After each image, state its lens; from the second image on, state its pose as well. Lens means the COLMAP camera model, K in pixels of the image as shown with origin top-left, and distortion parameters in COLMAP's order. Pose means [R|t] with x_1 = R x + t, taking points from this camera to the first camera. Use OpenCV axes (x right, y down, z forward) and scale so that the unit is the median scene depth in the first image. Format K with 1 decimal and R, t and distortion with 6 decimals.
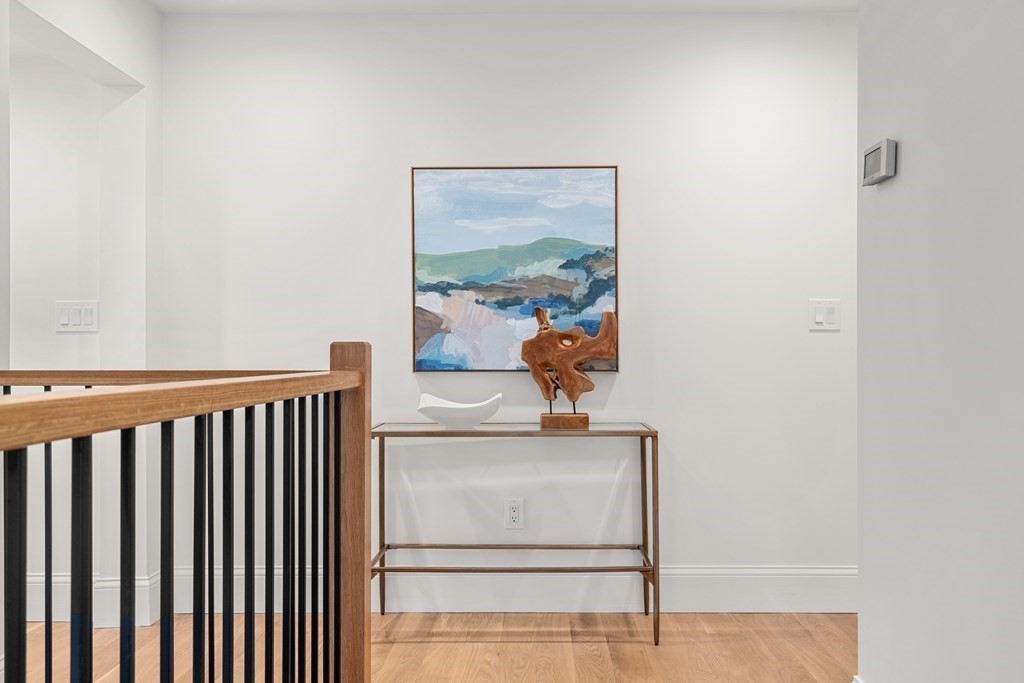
lens RADIAL K [[714.0, 0, 512.0], [0, 714.0, 341.5], [0, 0, 1]] dist [0.002298, 0.000945]
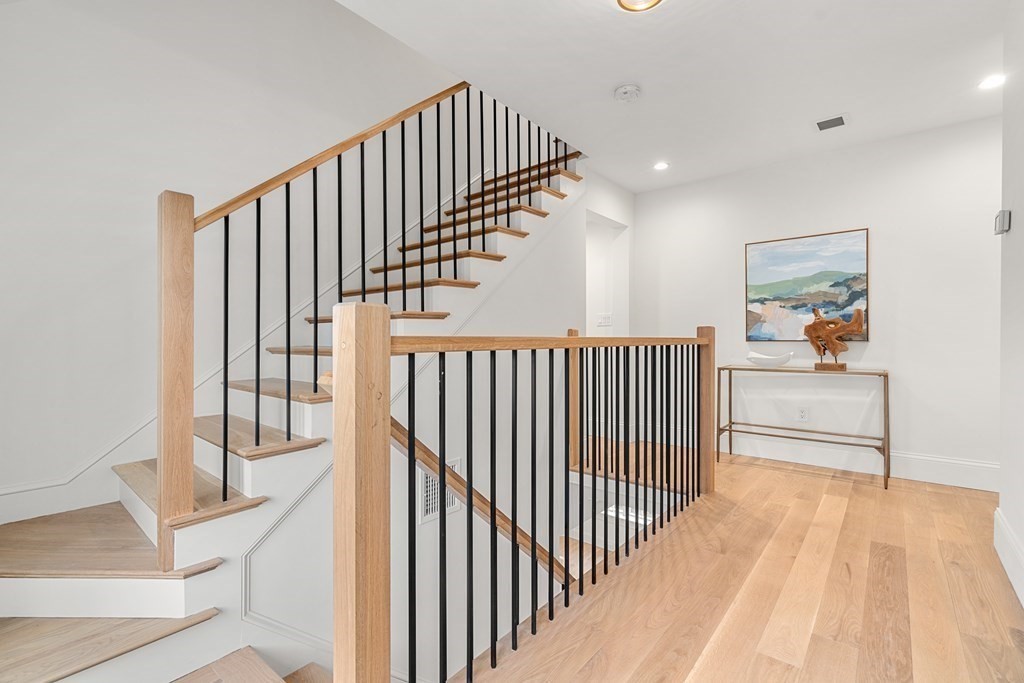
lens RADIAL K [[447.7, 0, 512.0], [0, 447.7, 341.5], [0, 0, 1]] dist [0.000743, 0.000009]
pose [[0.751164, 0.005015, -0.660097, 0.219408], [0.005925, 0.999880, 0.014338, 0.020623], [0.660090, -0.014681, 0.751043, -0.456244]]
